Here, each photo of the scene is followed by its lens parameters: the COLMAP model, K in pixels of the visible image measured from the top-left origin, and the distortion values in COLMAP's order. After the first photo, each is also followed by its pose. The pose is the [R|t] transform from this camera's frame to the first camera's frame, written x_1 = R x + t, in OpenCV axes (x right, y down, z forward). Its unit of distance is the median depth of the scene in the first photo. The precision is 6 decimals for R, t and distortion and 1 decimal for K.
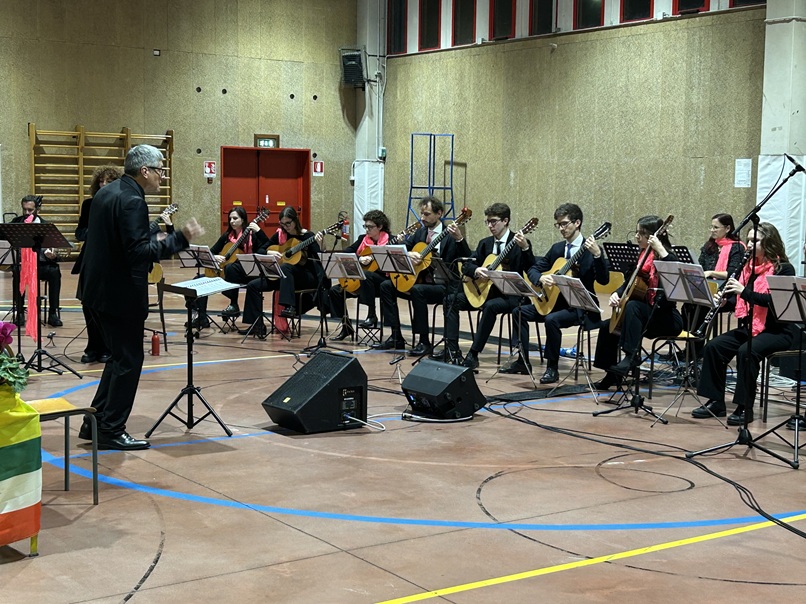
lens RADIAL K [[1270.6, 0, 406.4], [0, 1270.6, 304.7], [0, 0, 1]] dist [0.227362, -0.868693]
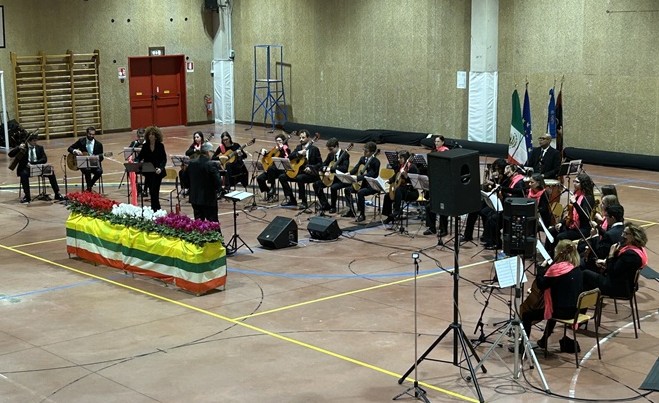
lens RADIAL K [[1161.0, 0, 281.1], [0, 1161.0, 241.1], [0, 0, 1]] dist [0.231942, -0.869785]
pose [[0.996527, -0.046228, 0.069264, -0.077875], [0.038423, 0.993182, 0.110058, -0.058771], [-0.073879, -0.107015, 0.991509, -0.452126]]
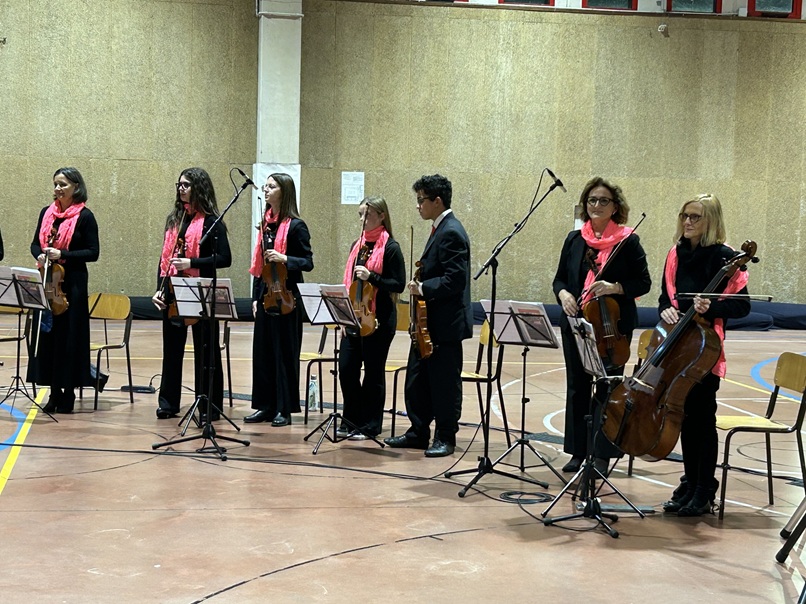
lens RADIAL K [[1518.7, 0, 400.5], [0, 1518.7, 302.9], [0, 0, 1]] dist [0.179041, -0.262271]
pose [[0.423251, -0.057100, 0.904211, -0.238819], [0.062040, 0.997496, 0.033951, -0.000775], [-0.903886, 0.041728, 0.425734, -0.002705]]
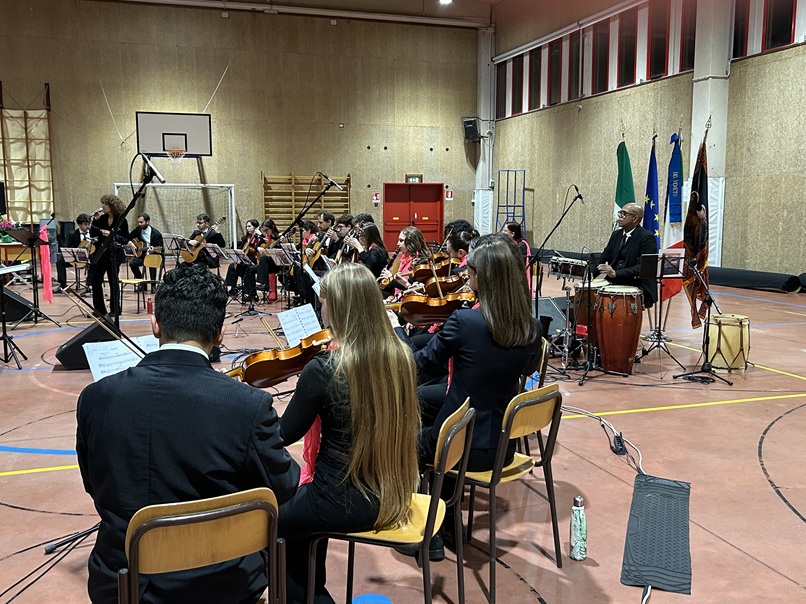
lens RADIAL K [[775.2, 0, 407.2], [0, 775.2, 311.1], [0, 0, 1]] dist [0.117714, -0.256503]
pose [[0.956512, 0.022734, -0.290805, 0.187697], [-0.011587, 0.999133, 0.039995, -0.002878], [0.291462, -0.034886, 0.955946, 0.081496]]
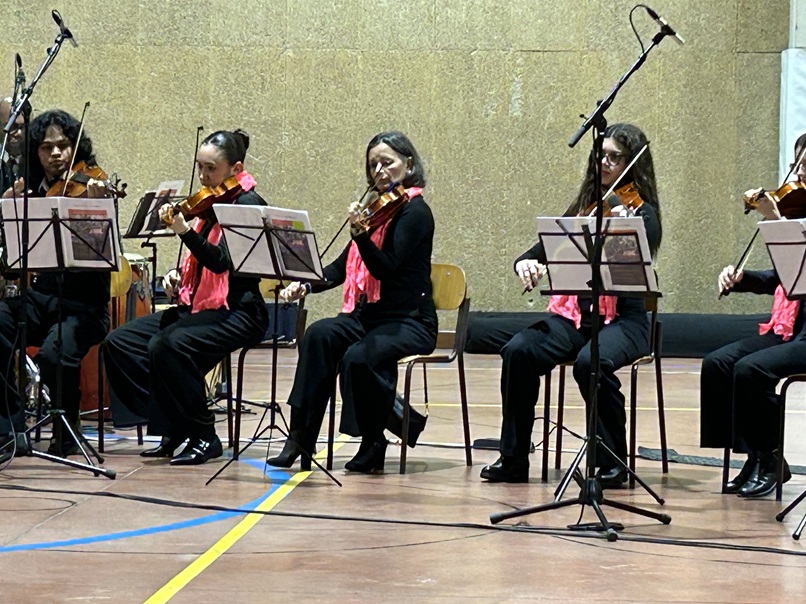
lens RADIAL K [[3099.1, 0, 402.5], [0, 3099.1, 303.1], [0, 0, 1]] dist [0.260554, 0.696453]
pose [[0.634036, -0.034613, 0.772528, -0.256848], [0.066692, 0.997723, -0.010033, 0.018759], [-0.770422, 0.057883, 0.634901, -0.045690]]
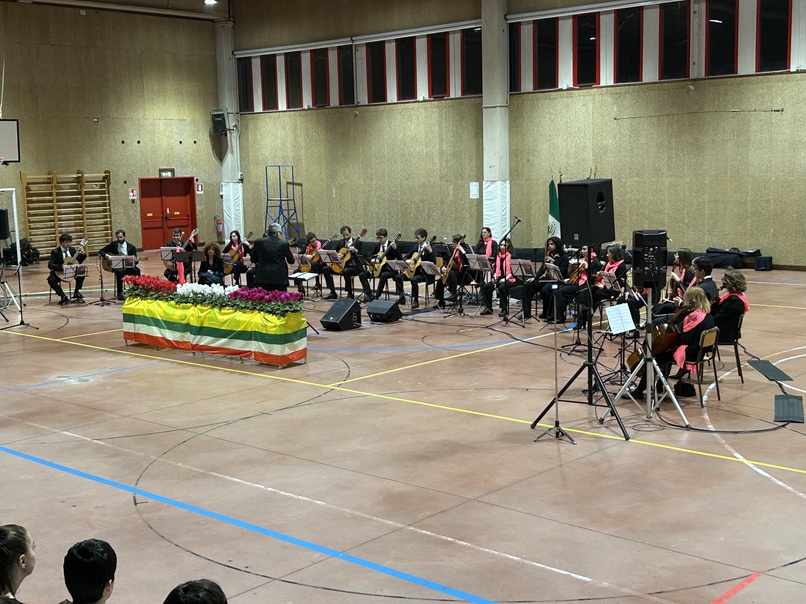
lens RADIAL K [[1095.1, 0, 392.3], [0, 1095.1, 306.4], [0, 0, 1]] dist [0.210591, -0.708956]
pose [[0.976876, -0.066693, 0.203140, -0.141032], [0.058996, 0.997300, 0.043722, -0.012653], [-0.205508, -0.030726, 0.978173, -0.392008]]
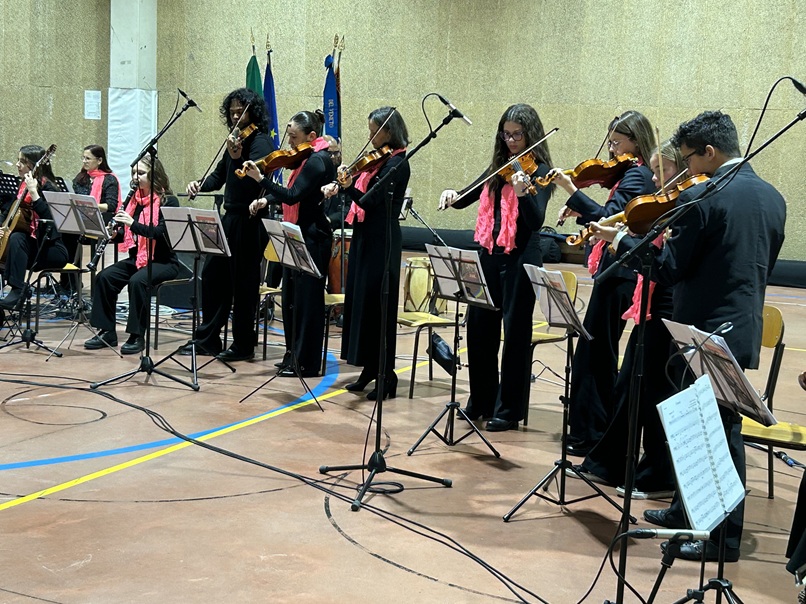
lens RADIAL K [[1270.6, 0, 406.4], [0, 1270.6, 304.7], [0, 0, 1]] dist [0.227362, -0.868693]
pose [[0.871708, -0.038145, 0.488540, -0.017117], [0.012598, 0.998381, 0.055474, 0.000314], [-0.489865, -0.042202, 0.870776, 0.002319]]
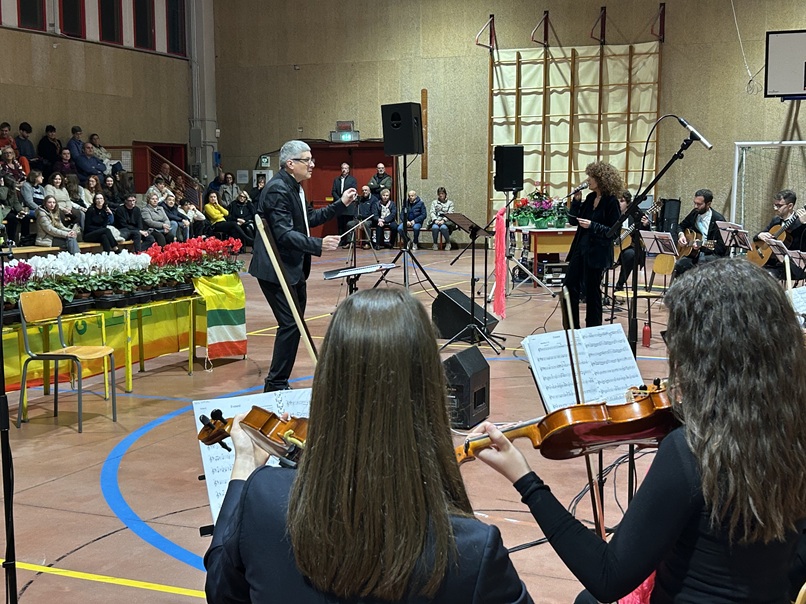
lens RADIAL K [[1127.6, 0, 405.5], [0, 1127.6, 316.3], [0, 0, 1]] dist [0.195950, -0.605112]
pose [[0.522942, 0.087983, -0.847815, 0.223558], [-0.069415, 0.995750, 0.060518, -0.012364], [0.849537, 0.027204, 0.526827, 0.176833]]
